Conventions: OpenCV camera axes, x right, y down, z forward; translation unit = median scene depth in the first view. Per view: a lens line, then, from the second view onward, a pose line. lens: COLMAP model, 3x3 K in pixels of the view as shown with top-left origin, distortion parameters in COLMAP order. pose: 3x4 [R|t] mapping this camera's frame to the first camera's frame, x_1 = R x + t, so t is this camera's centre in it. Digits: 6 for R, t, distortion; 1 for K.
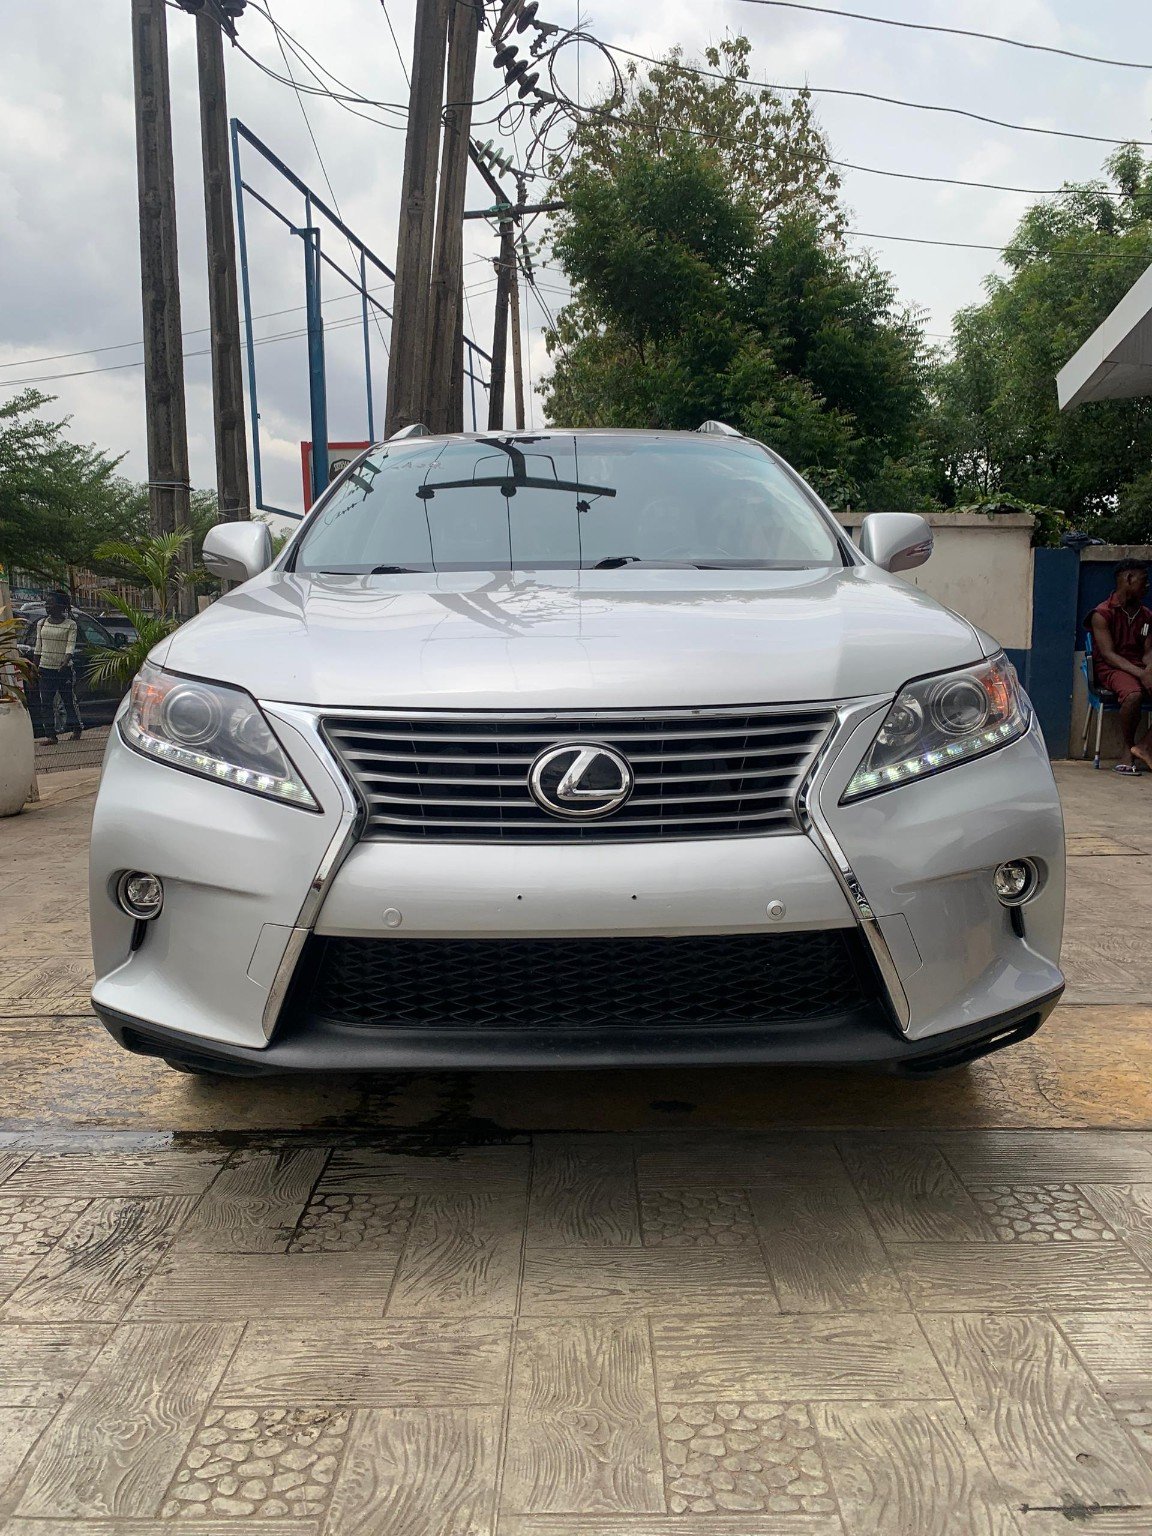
lens RADIAL K [[1198.9, 0, 588.5], [0, 1198.9, 779.2], [0, 0, 1]] dist [-0.007189, -0.015446]
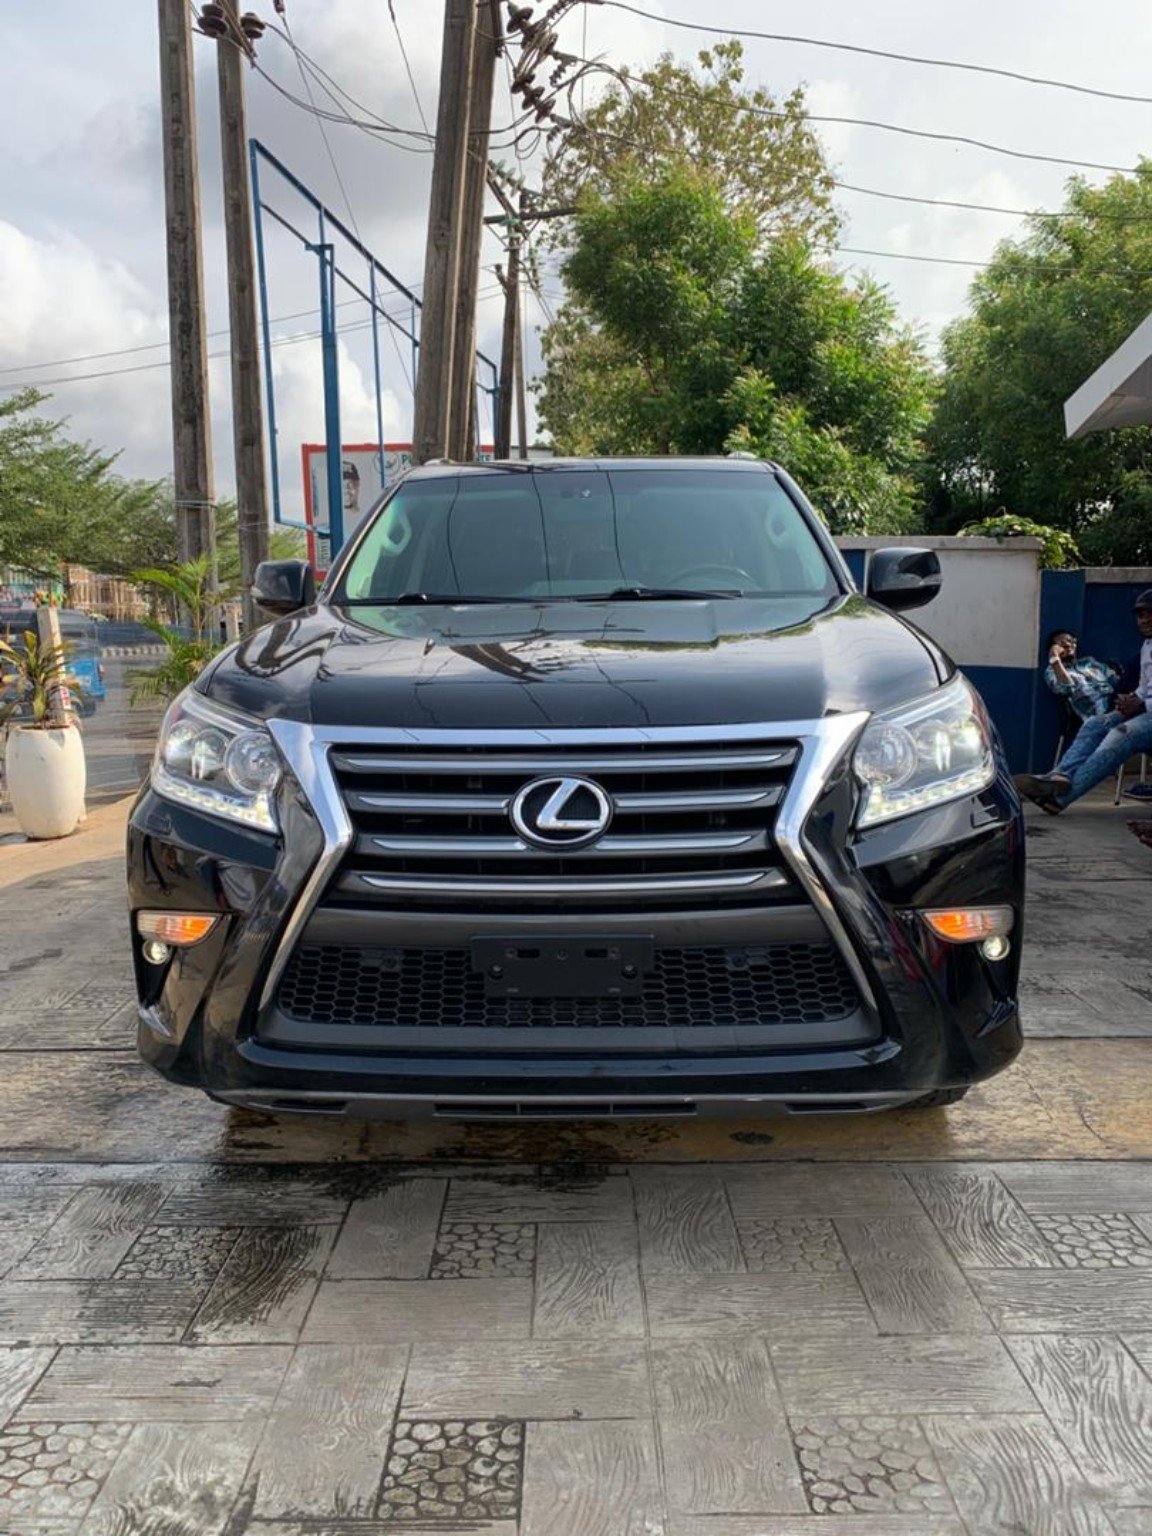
lens RADIAL K [[1198.9, 0, 582.1], [0, 1198.9, 772.4], [0, 0, 1]] dist [-0.007189, -0.015446]
pose [[0.999986, 0.002454, 0.004711, -0.026956], [-0.002449, 0.999996, -0.001192, -0.017492], [-0.004714, 0.001181, 0.999988, -0.027153]]
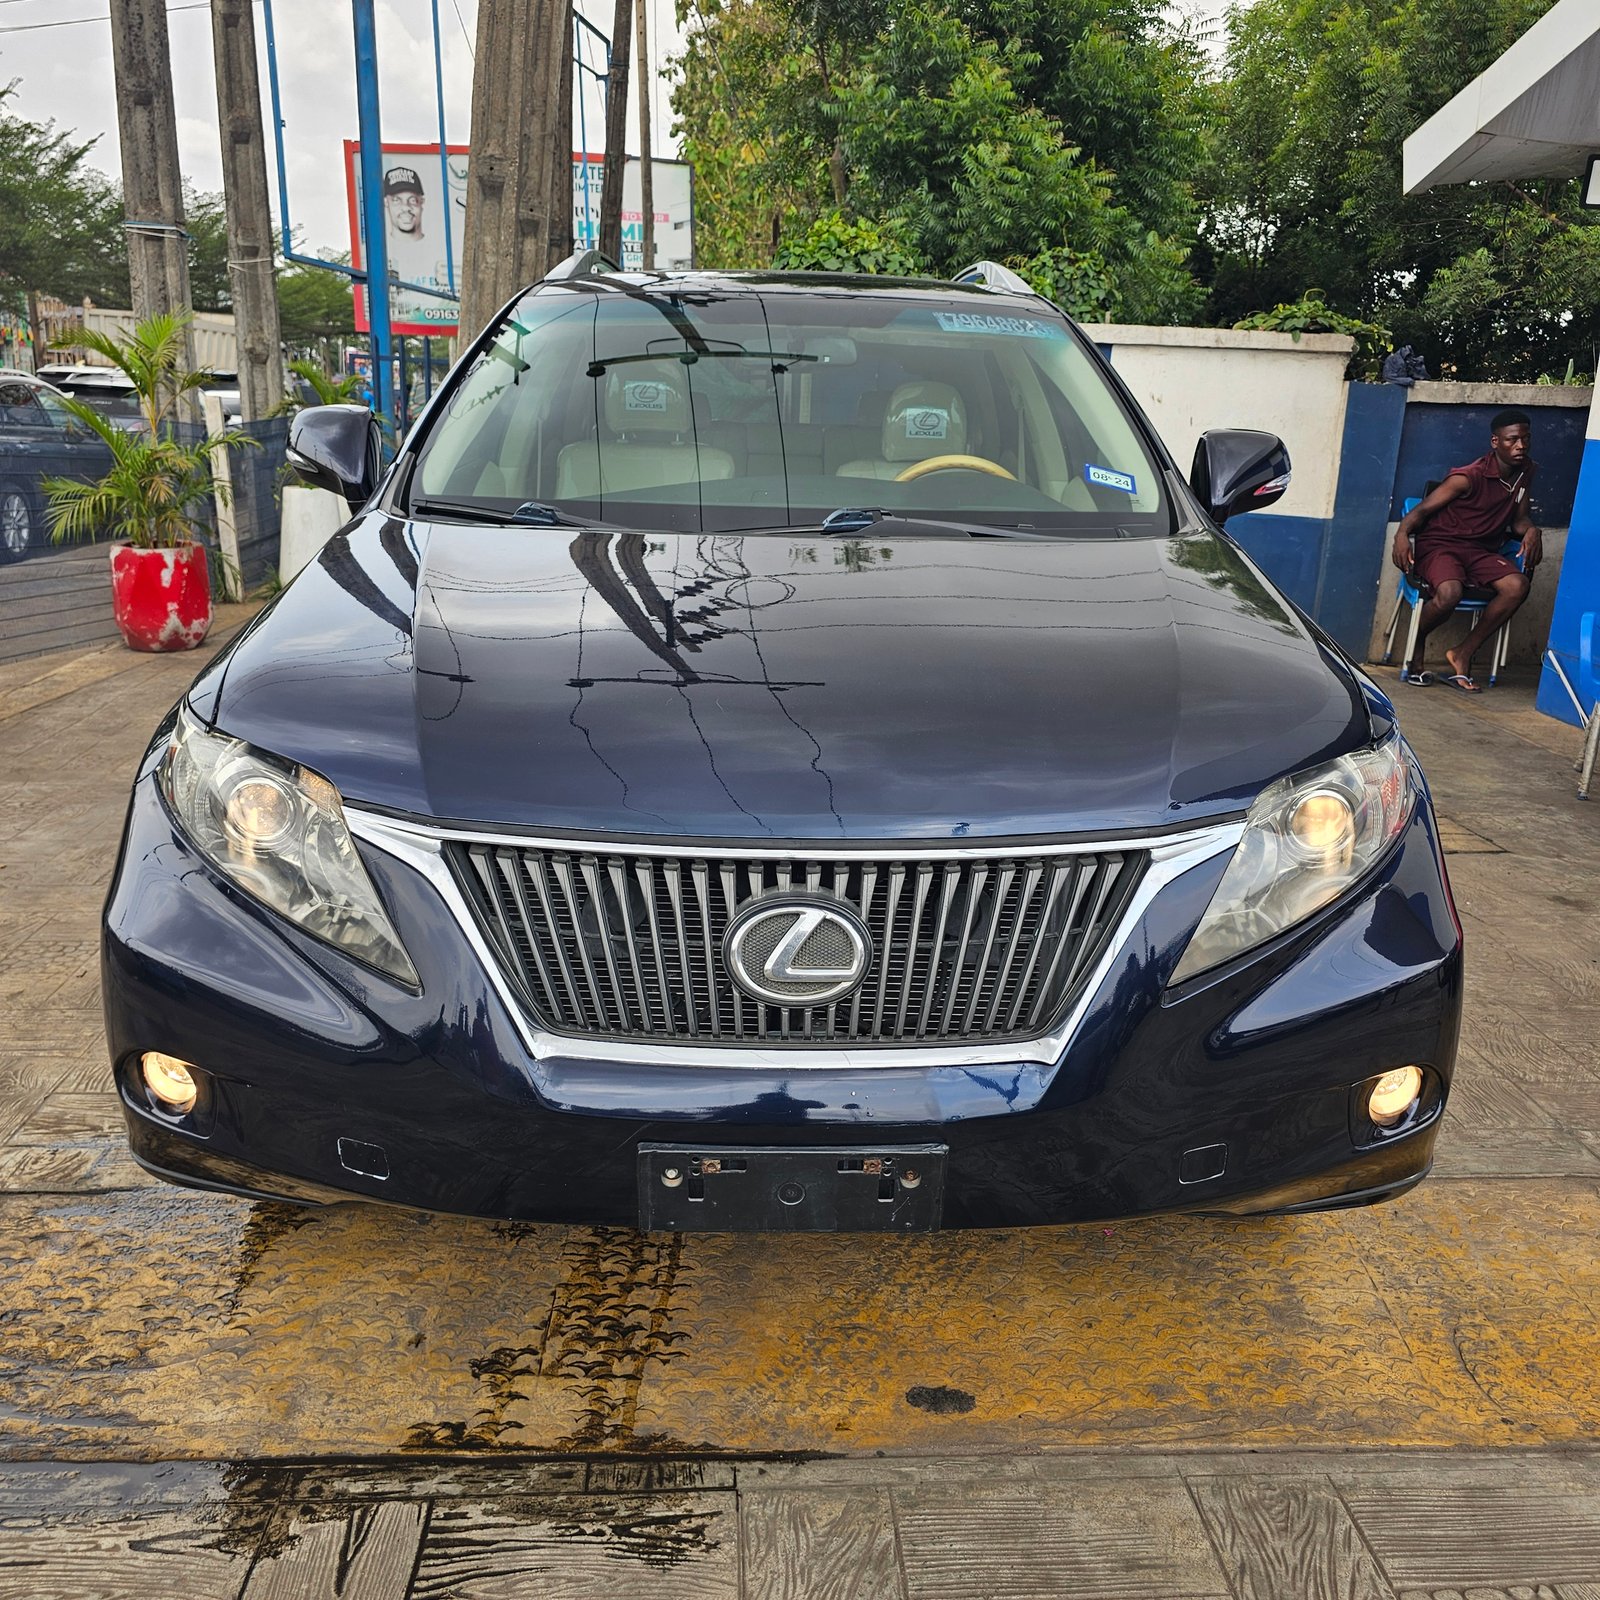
lens RADIAL K [[1471.4, 0, 827.9], [0, 1471.4, 821.0], [0, 0, 1]] dist [0.012236, -0.028160]
pose [[0.996783, 0.018952, 0.077877, -0.019444], [-0.030722, 0.987774, 0.152837, -0.052631], [-0.074028, -0.154738, 0.985178, 0.072874]]
